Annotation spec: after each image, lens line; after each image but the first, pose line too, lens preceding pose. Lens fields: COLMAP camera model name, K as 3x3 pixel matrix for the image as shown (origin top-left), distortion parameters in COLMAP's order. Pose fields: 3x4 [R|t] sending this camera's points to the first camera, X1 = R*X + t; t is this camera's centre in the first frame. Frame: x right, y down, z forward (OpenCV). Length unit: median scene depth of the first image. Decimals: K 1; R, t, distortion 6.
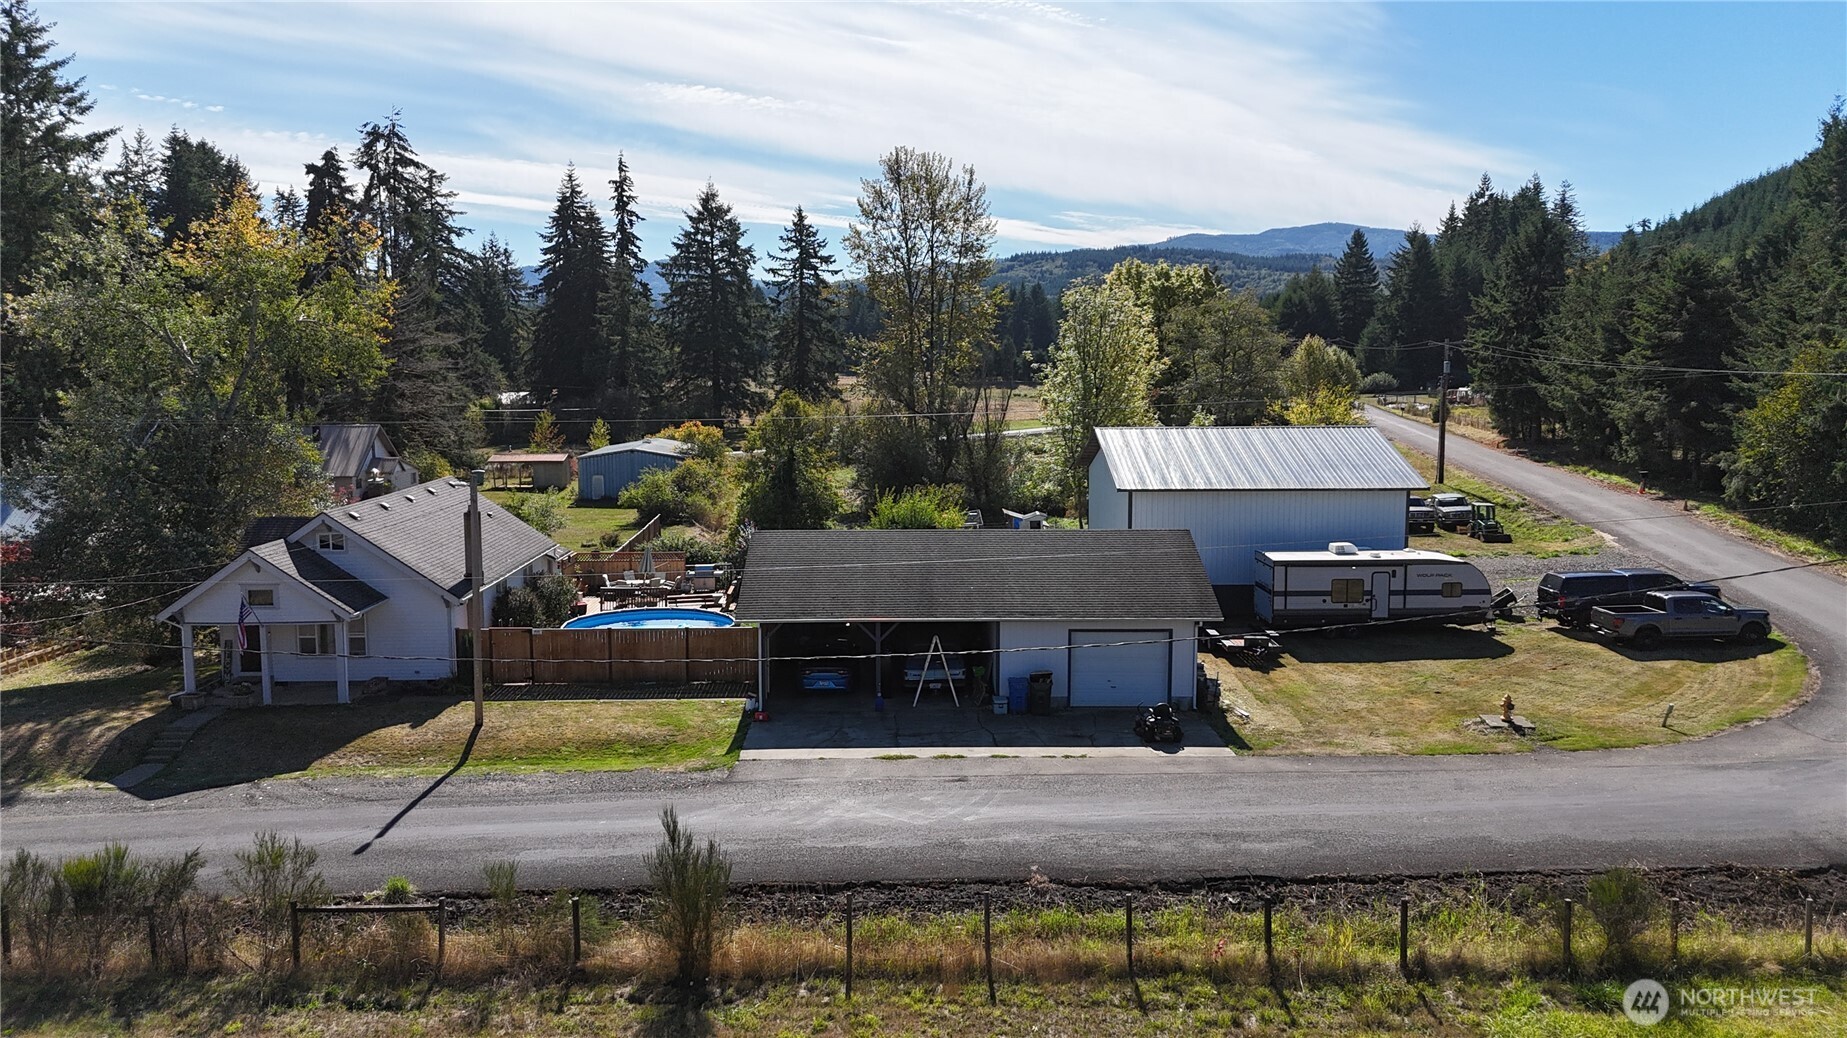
lens RADIAL K [[1353.6, 0, 915.5], [0, 1353.6, 518.5], [0, 0, 1]] dist [0.049397, -0.030671]
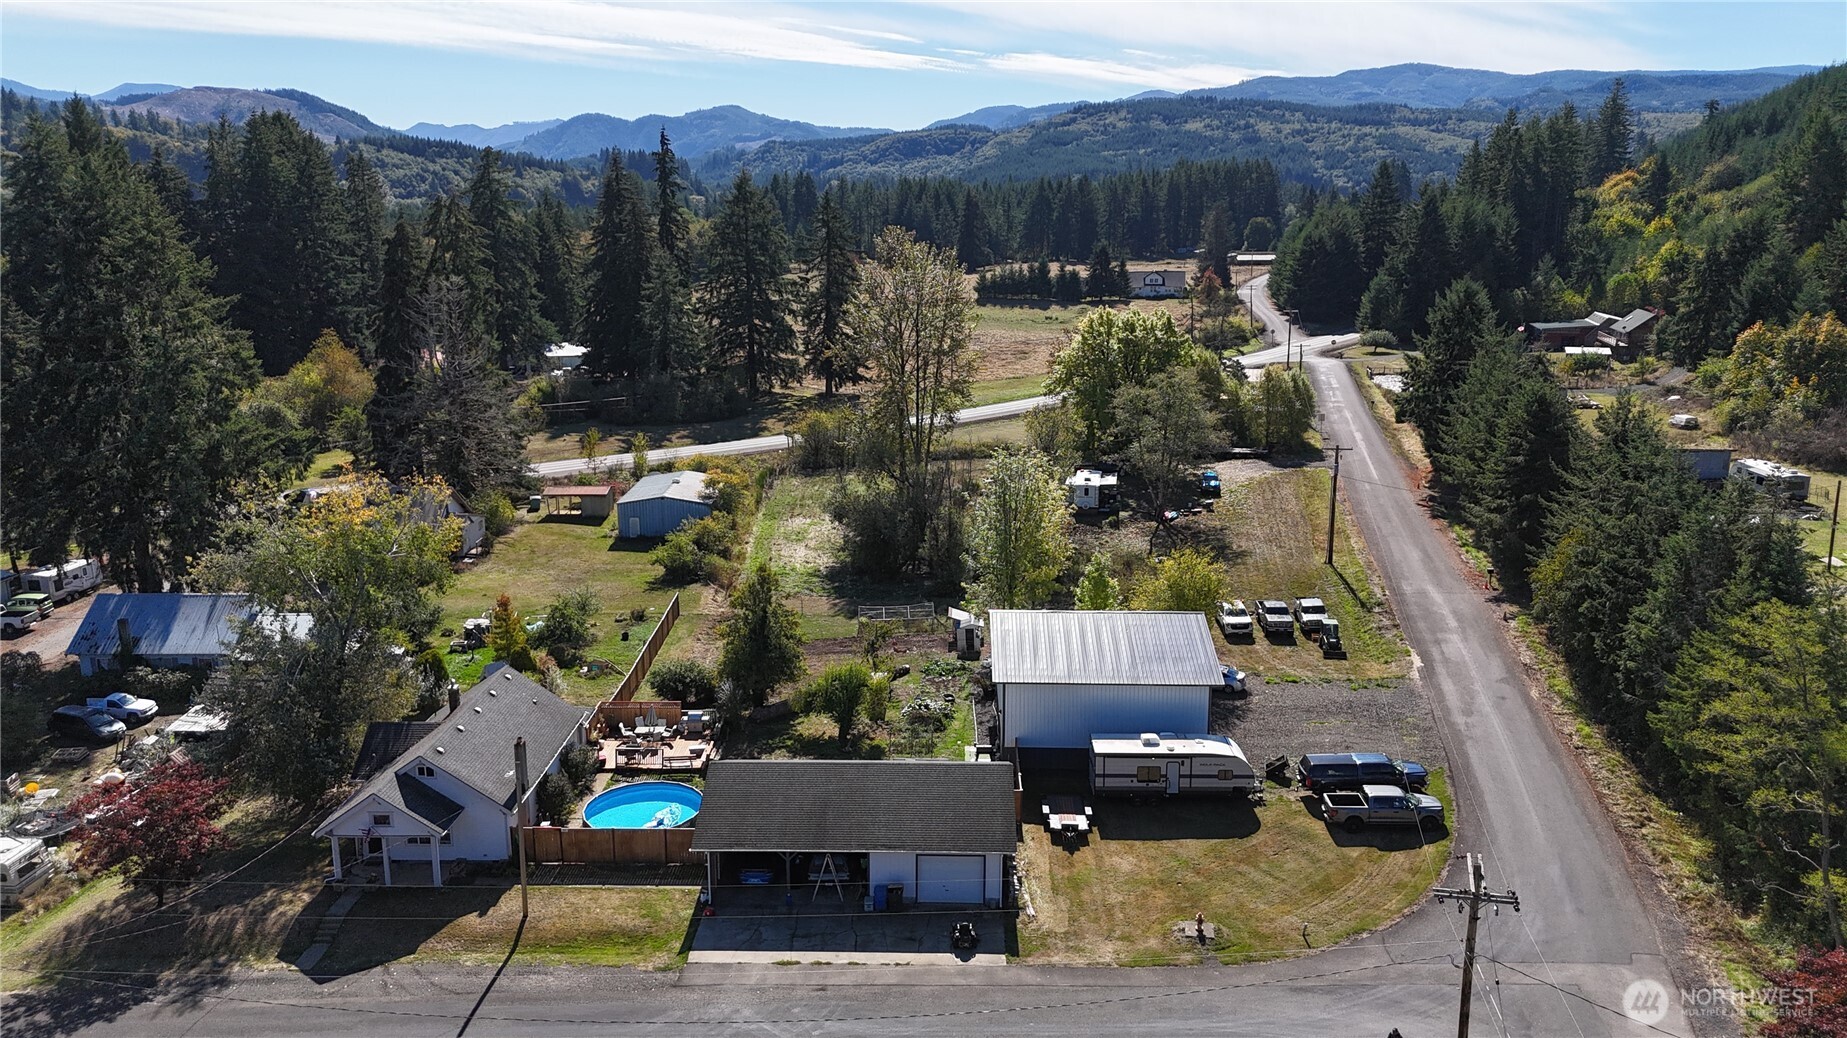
lens RADIAL K [[1353.6, 0, 921.9], [0, 1353.6, 508.4], [0, 0, 1]] dist [0.049397, -0.030671]
pose [[0.999053, 0.013208, -0.041447, 0.164440], [-0.008566, 0.993867, 0.110247, -0.428088], [0.042649, -0.109788, 0.993040, -0.408529]]
